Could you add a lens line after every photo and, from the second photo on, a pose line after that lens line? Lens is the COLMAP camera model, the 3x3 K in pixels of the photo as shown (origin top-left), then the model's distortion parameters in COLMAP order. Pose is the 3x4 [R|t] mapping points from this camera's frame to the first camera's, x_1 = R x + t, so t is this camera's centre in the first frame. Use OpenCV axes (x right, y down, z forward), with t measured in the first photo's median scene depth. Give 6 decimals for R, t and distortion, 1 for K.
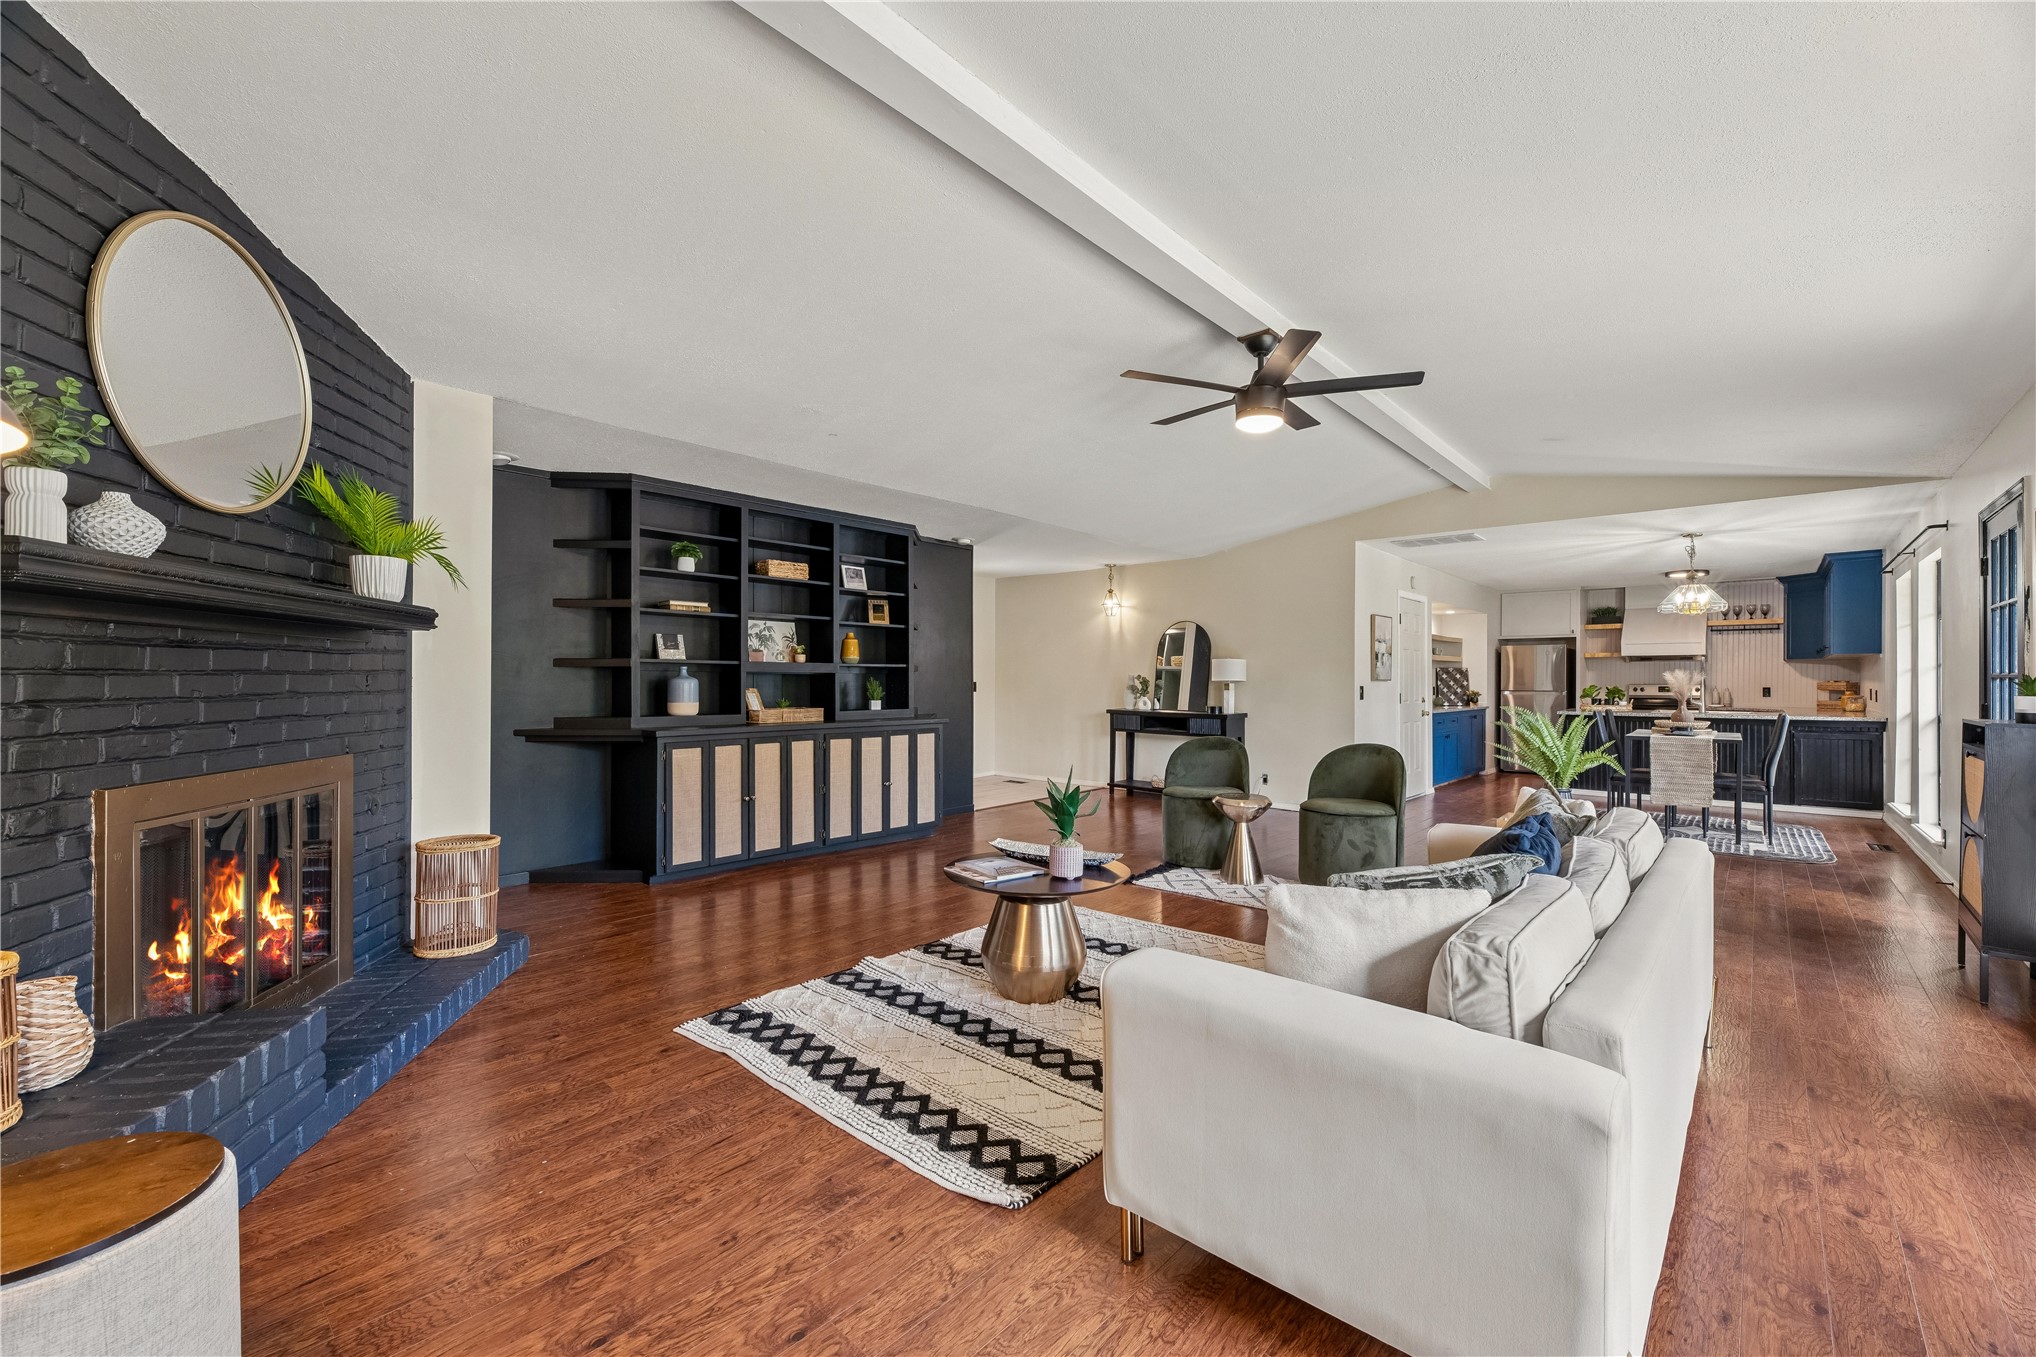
lens RADIAL K [[823.9, 0, 1020.2], [0, 823.9, 692.3], [0, 0, 1]] dist [0.000670, -0.003549]
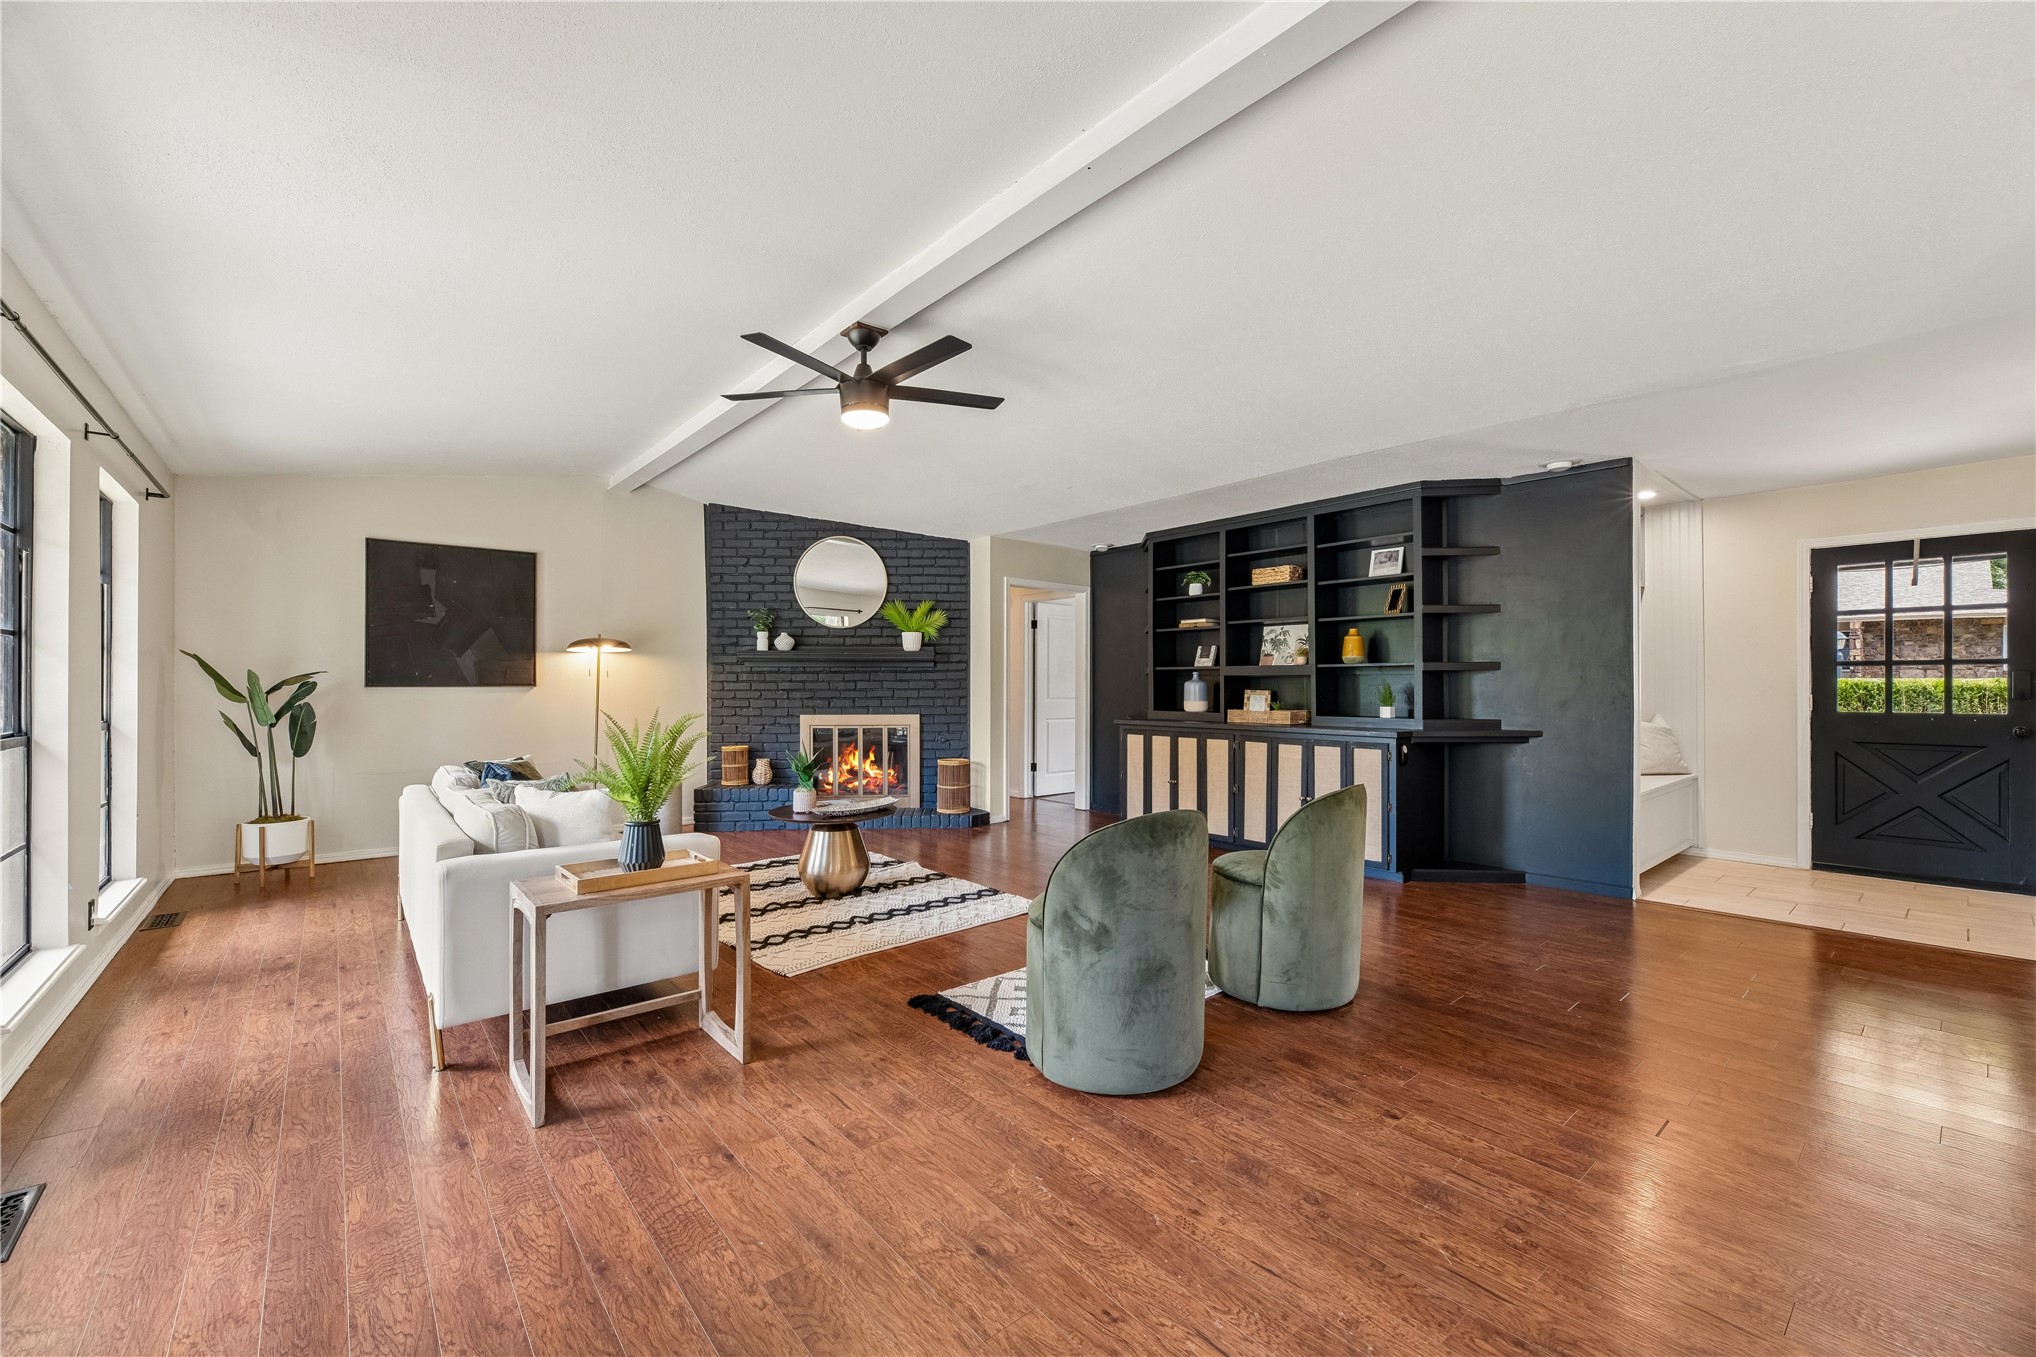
lens RADIAL K [[823.9, 0, 1013.6], [0, 823.9, 682.1], [0, 0, 1]] dist [0.000670, -0.003549]
pose [[-0.139186, -0.005224, -0.990253, 0.673711], [-0.014639, 0.999888, -0.003217, -0.006008], [0.990158, 0.014049, -0.139247, 0.712088]]
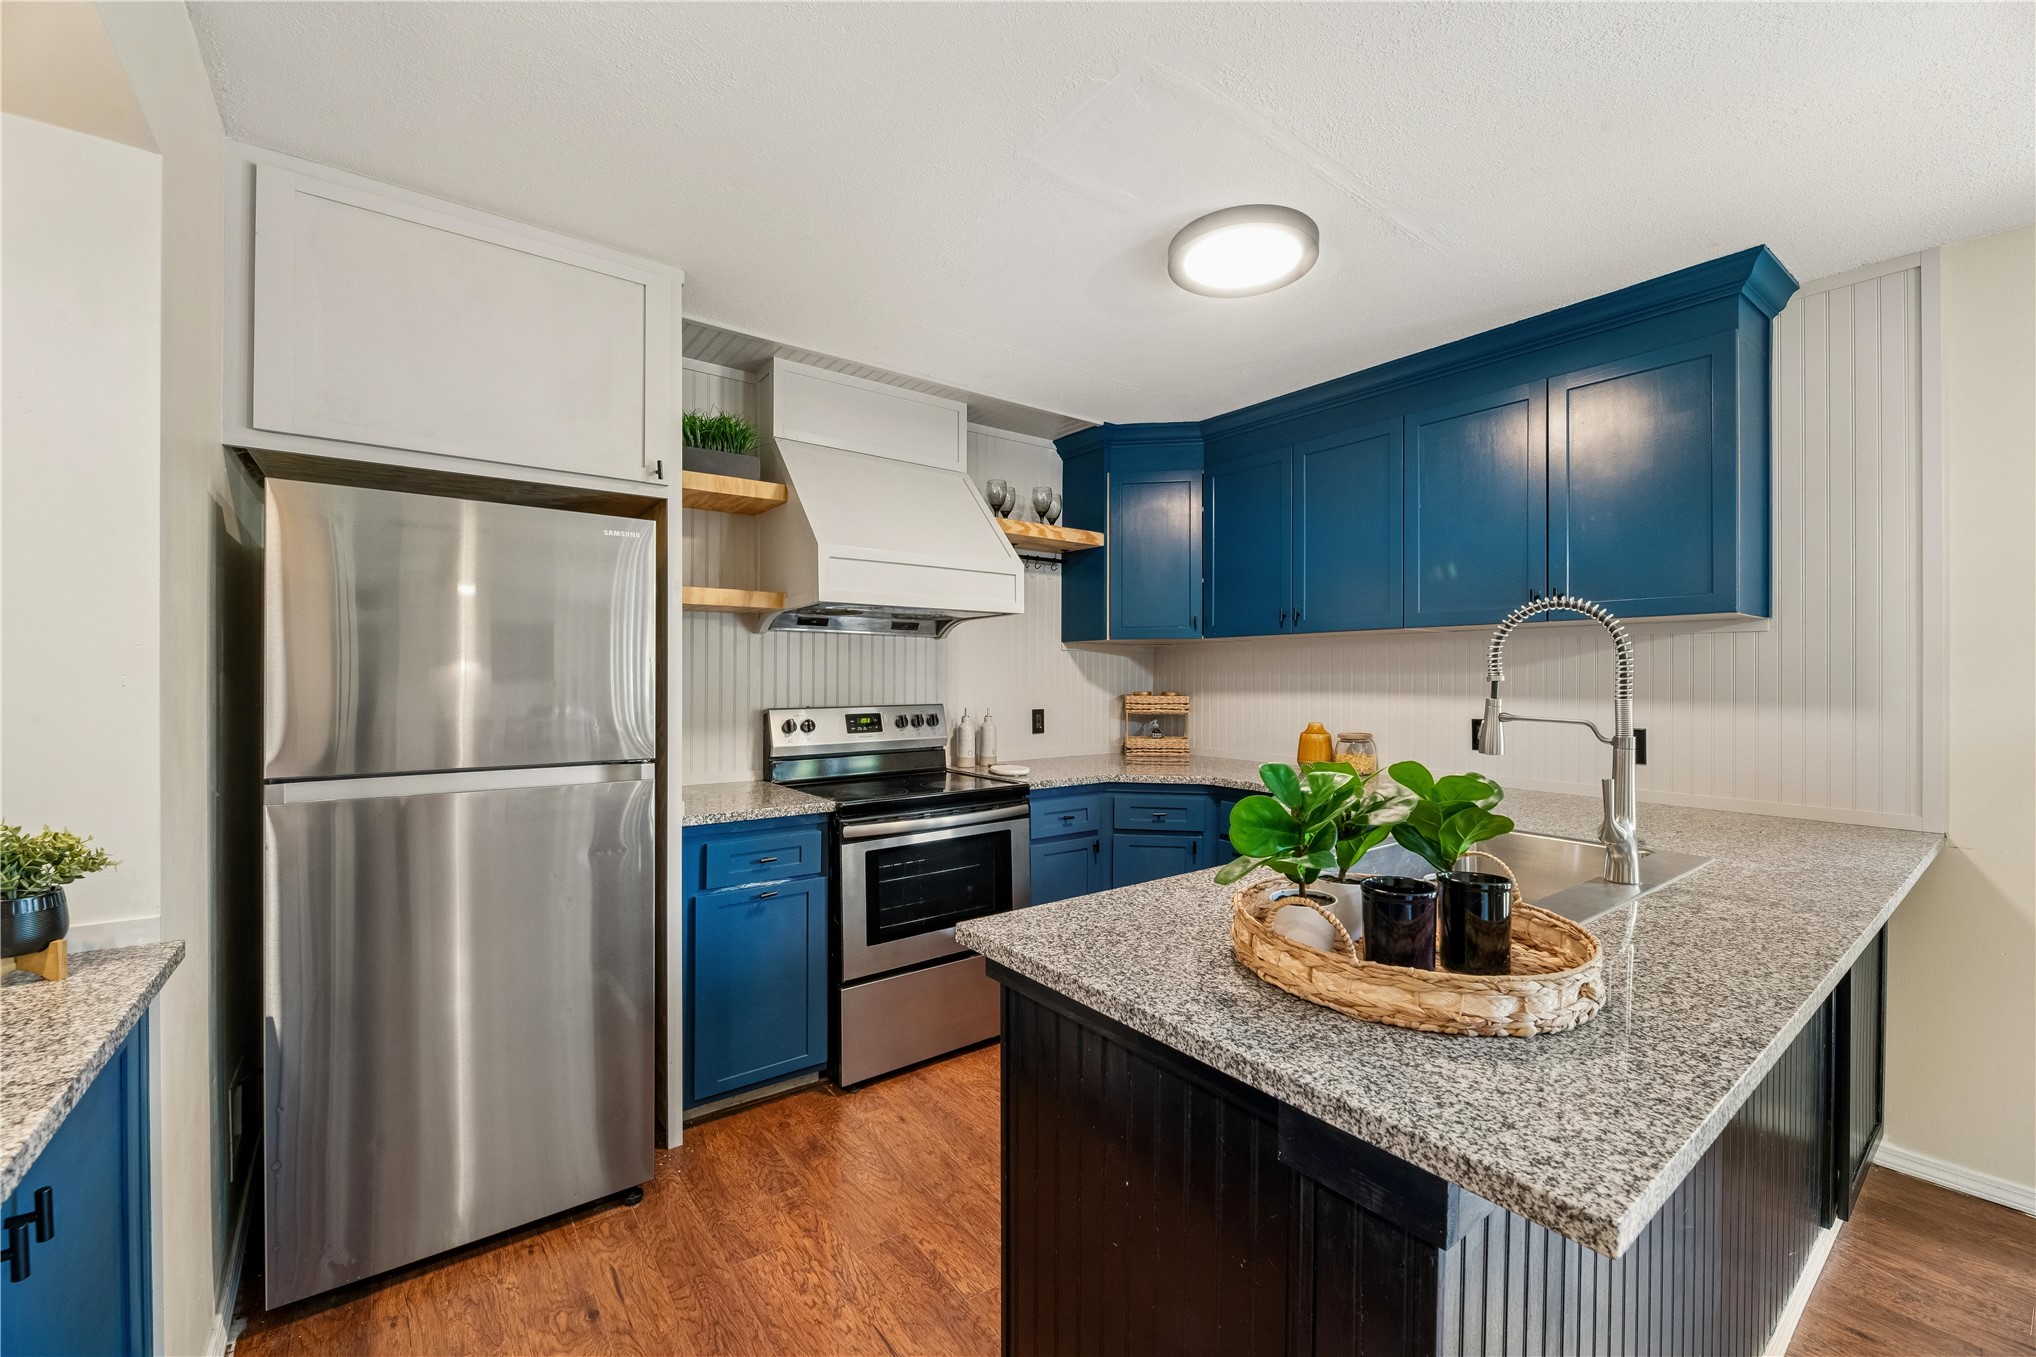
lens RADIAL K [[823.9, 0, 1023.6], [0, 823.9, 678.7], [0, 0, 1]] dist [0.000670, -0.003549]
pose [[0.186902, -0.004451, 0.982369, 0.752947], [0.014295, 0.999896, 0.001811, -0.030246], [-0.982275, 0.013704, 0.186946, 1.363265]]
